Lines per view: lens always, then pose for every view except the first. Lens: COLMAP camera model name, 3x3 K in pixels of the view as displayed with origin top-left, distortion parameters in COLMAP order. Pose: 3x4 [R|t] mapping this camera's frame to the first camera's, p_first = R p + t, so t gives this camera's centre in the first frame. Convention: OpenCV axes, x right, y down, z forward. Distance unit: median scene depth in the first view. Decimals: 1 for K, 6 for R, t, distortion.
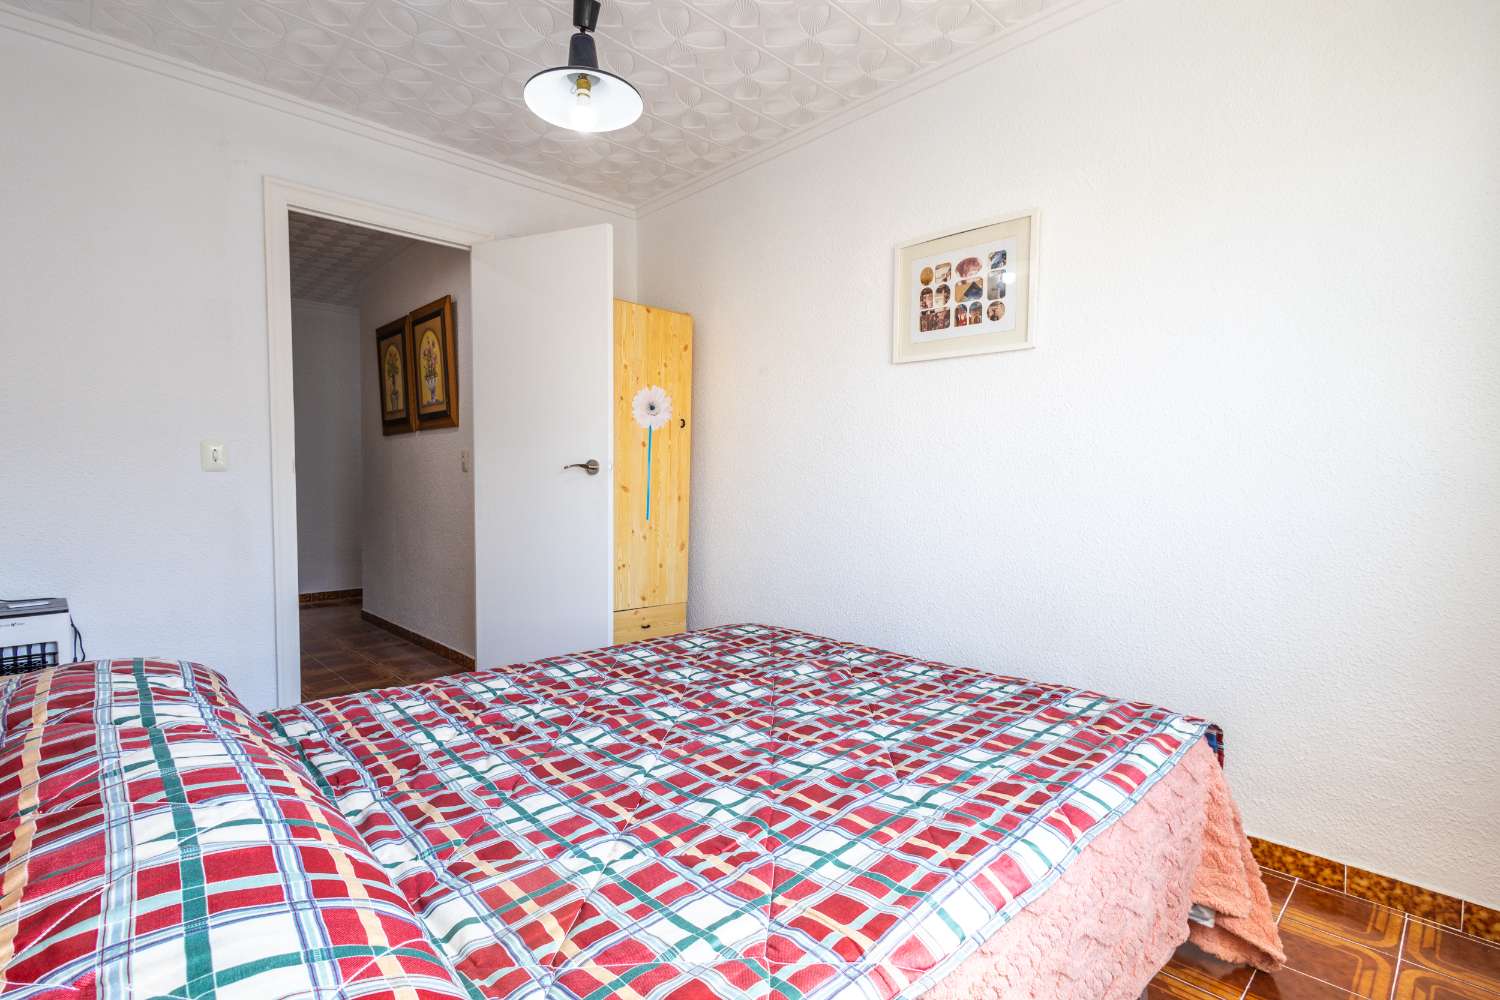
lens RADIAL K [[702.7, 0, 745.3], [0, 702.7, 498.2], [0, 0, 1]] dist [0.010628, -0.000909]
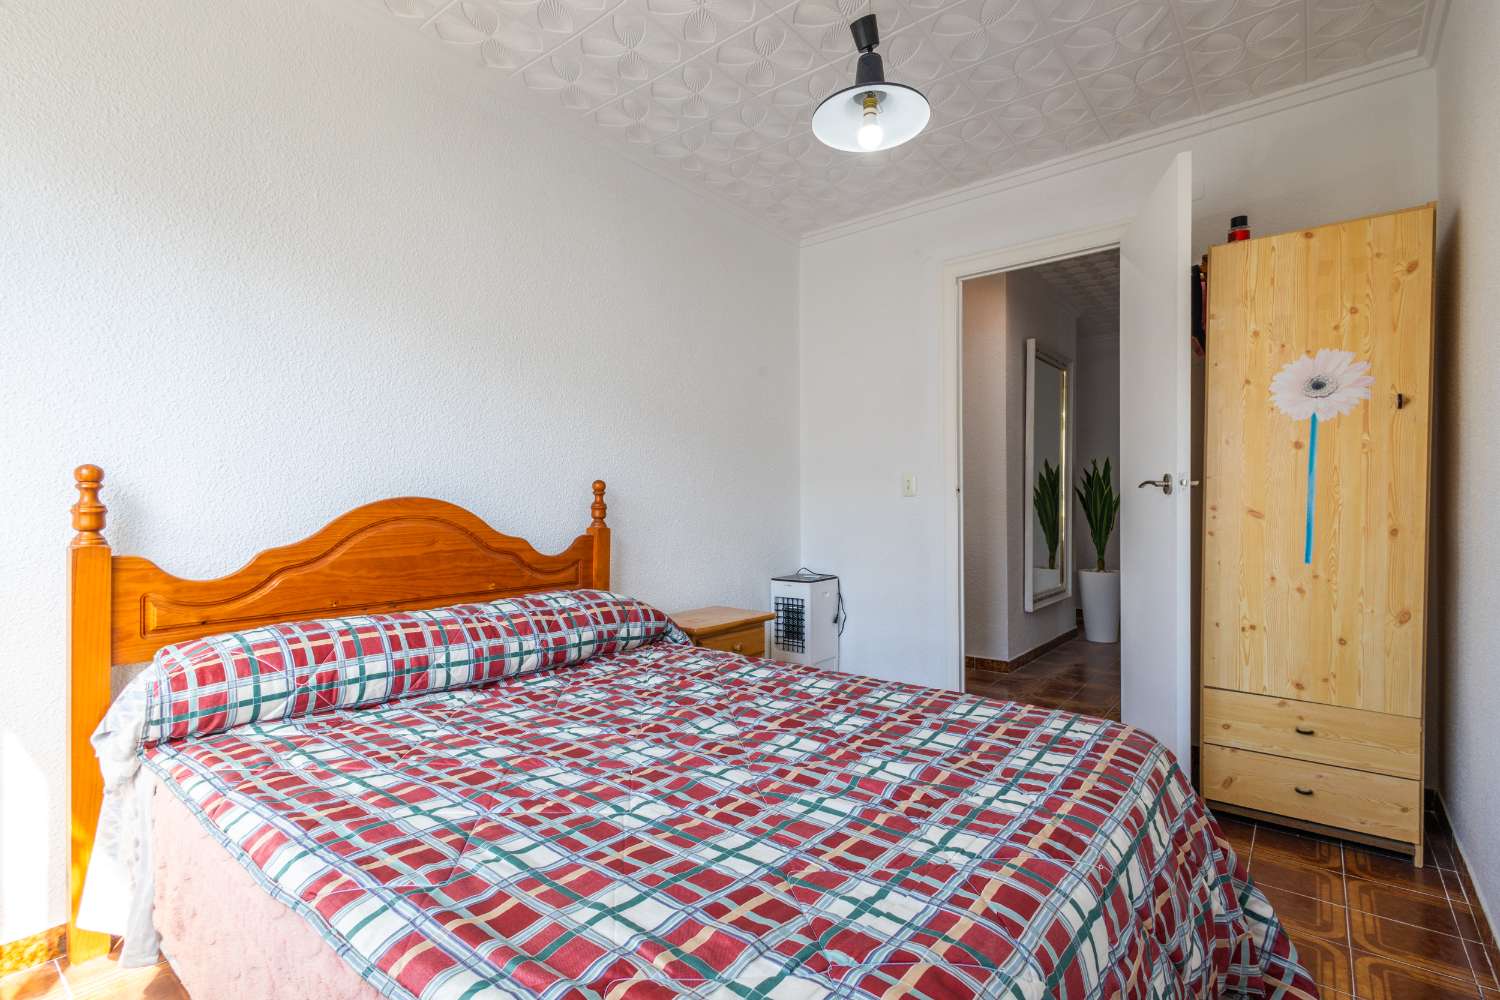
lens RADIAL K [[702.7, 0, 758.0], [0, 702.7, 504.3], [0, 0, 1]] dist [0.010628, -0.000909]
pose [[0.150671, -0.002612, -0.988581, 0.430176], [-0.024521, 0.999679, -0.006379, -0.006419], [0.988280, 0.025202, 0.150558, 0.425174]]
